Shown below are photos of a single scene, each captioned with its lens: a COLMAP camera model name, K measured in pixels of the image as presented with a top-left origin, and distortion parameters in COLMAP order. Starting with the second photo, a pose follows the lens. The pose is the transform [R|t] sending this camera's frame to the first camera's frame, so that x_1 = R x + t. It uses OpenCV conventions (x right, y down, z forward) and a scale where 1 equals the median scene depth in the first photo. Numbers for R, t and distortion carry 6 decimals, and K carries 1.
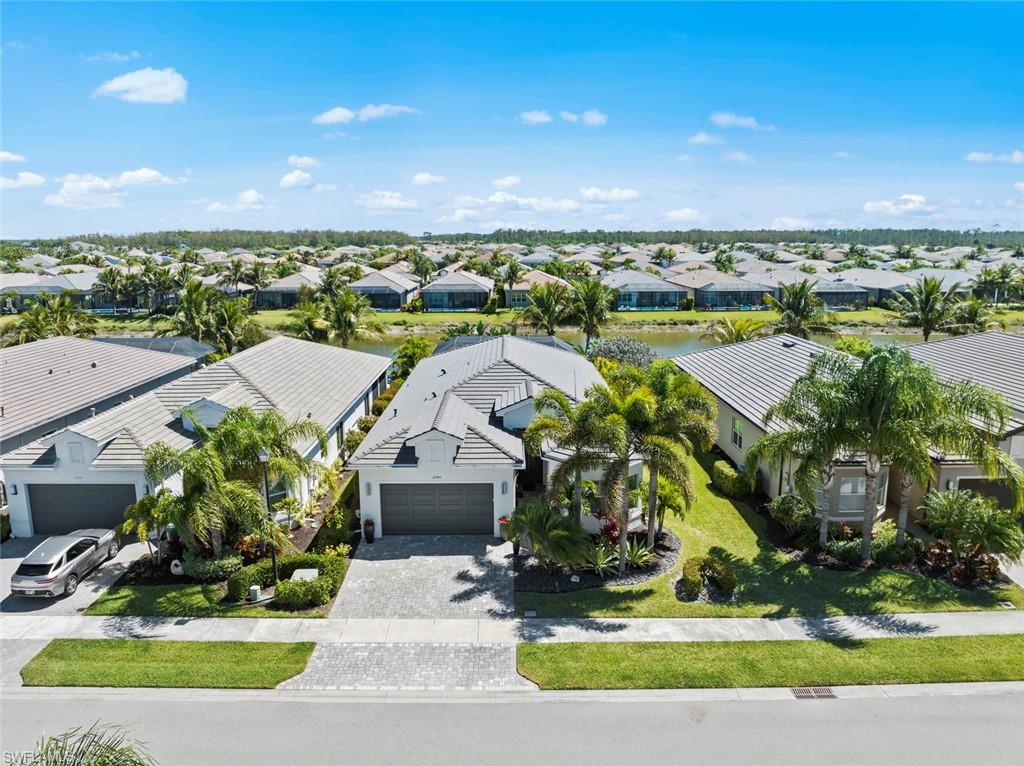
lens RADIAL K [[732.5, 0, 512.2], [0, 732.5, 376.7], [0, 0, 1]] dist [-0.049771, 0.008823]
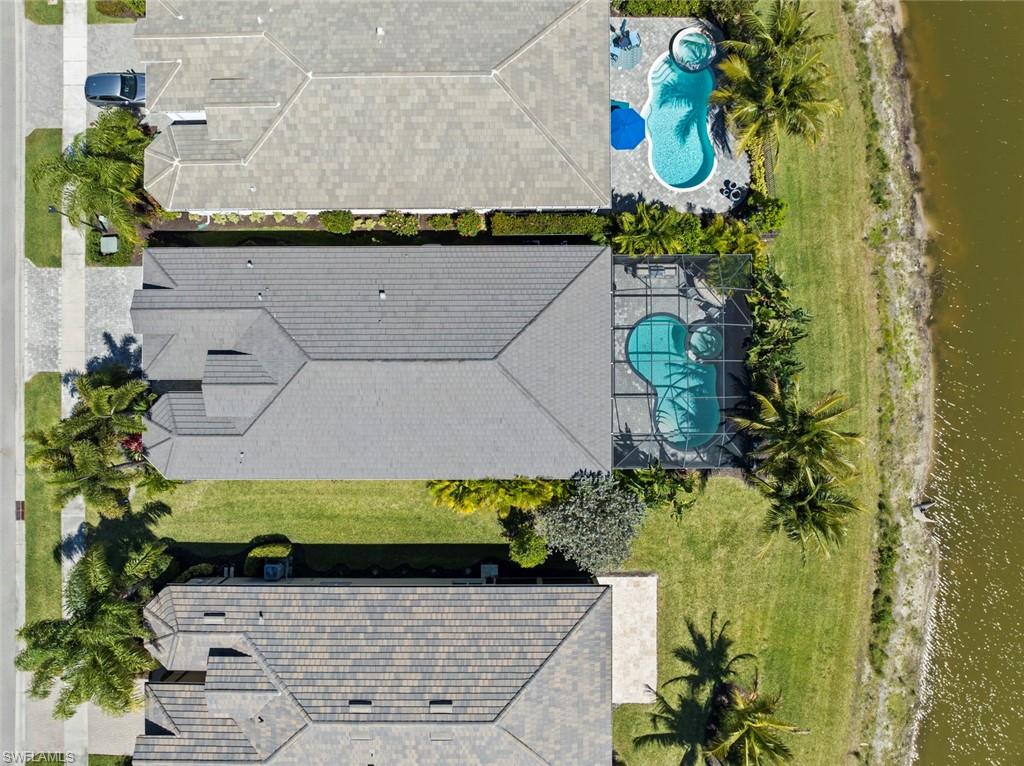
lens RADIAL K [[732.5, 0, 511.4], [0, 732.5, 383.1], [0, 0, 1]] dist [-0.049771, 0.008823]
pose [[-0.002191, 0.999855, 0.016895, 0.000114], [-0.200929, -0.016990, 0.979458, -1.503848], [0.979603, -0.001249, 0.200937, 1.550566]]
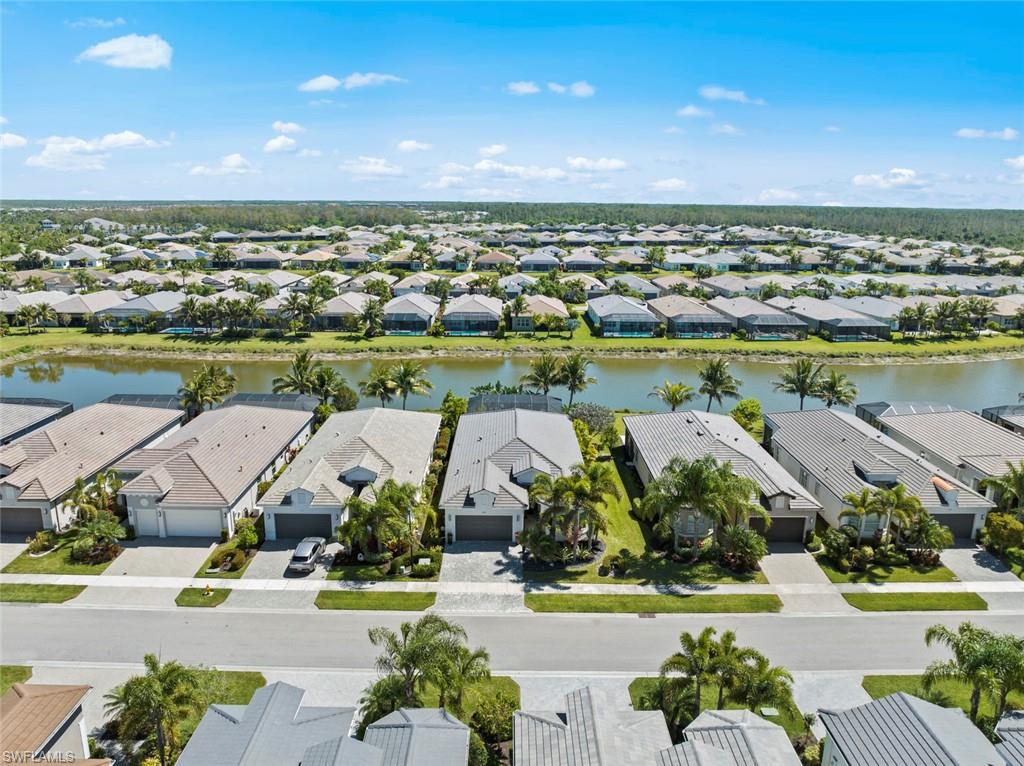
lens RADIAL K [[732.5, 0, 510.3], [0, 732.5, 391.7], [0, 0, 1]] dist [-0.049771, 0.008823]
pose [[0.999907, 0.013387, -0.002615, -0.035360], [-0.013182, 0.997679, 0.066812, -0.365112], [0.003504, -0.066771, 0.997762, -1.084953]]
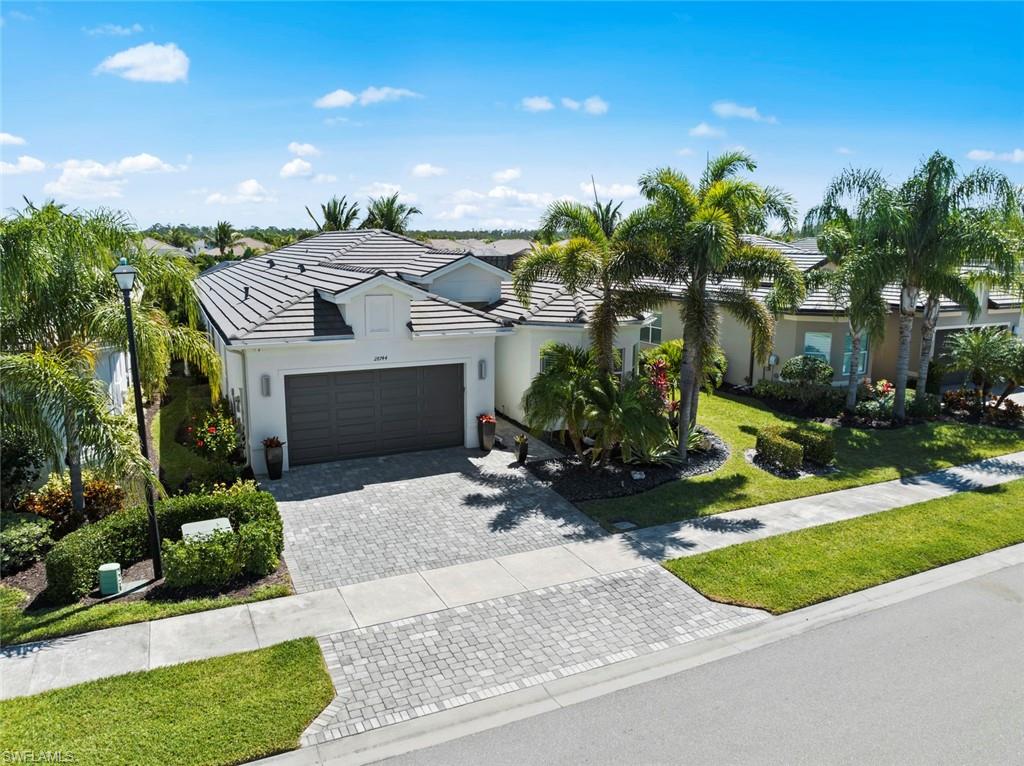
lens RADIAL K [[732.5, 0, 515.6], [0, 732.5, 386.4], [0, 0, 1]] dist [-0.049771, 0.008823]
pose [[0.900862, -0.071735, 0.428137, -0.298349], [0.070361, 0.997340, 0.019055, 0.177157], [-0.428364, 0.012958, 0.903513, 0.446936]]
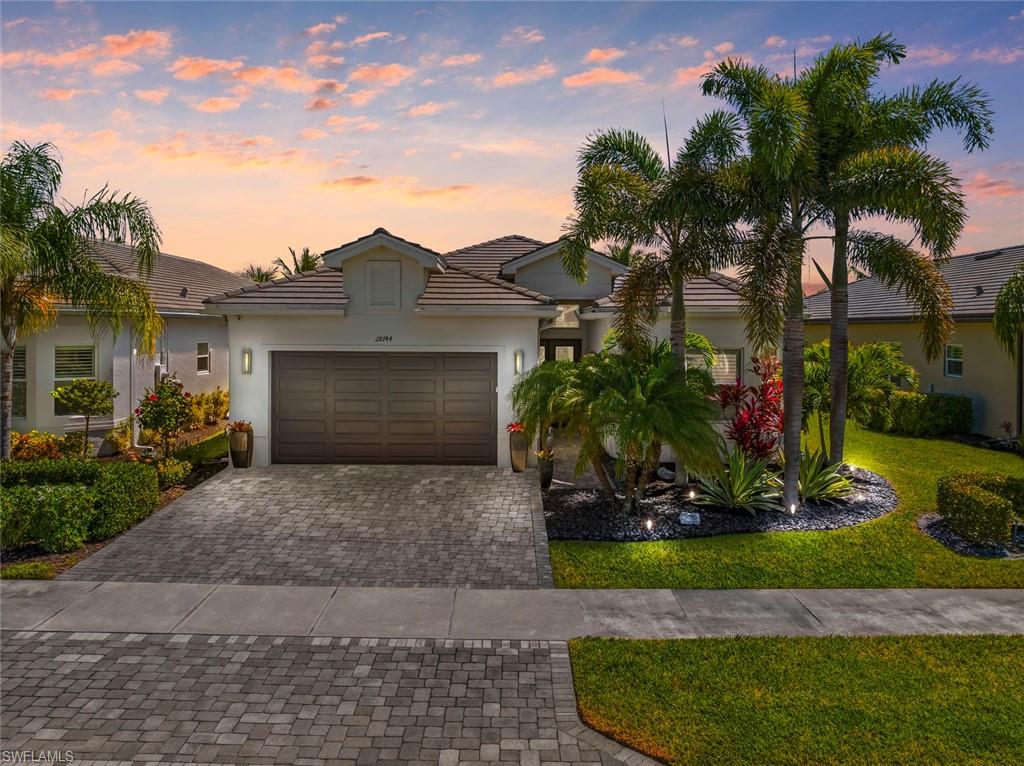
lens RADIAL K [[732.5, 0, 514.5], [0, 732.5, 376.7], [0, 0, 1]] dist [-0.049771, 0.008823]
pose [[0.999942, 0.010803, 0.000187, -0.016916], [-0.010689, 0.991667, -0.128387, 0.253348], [-0.001573, 0.128377, 0.991724, 0.574547]]
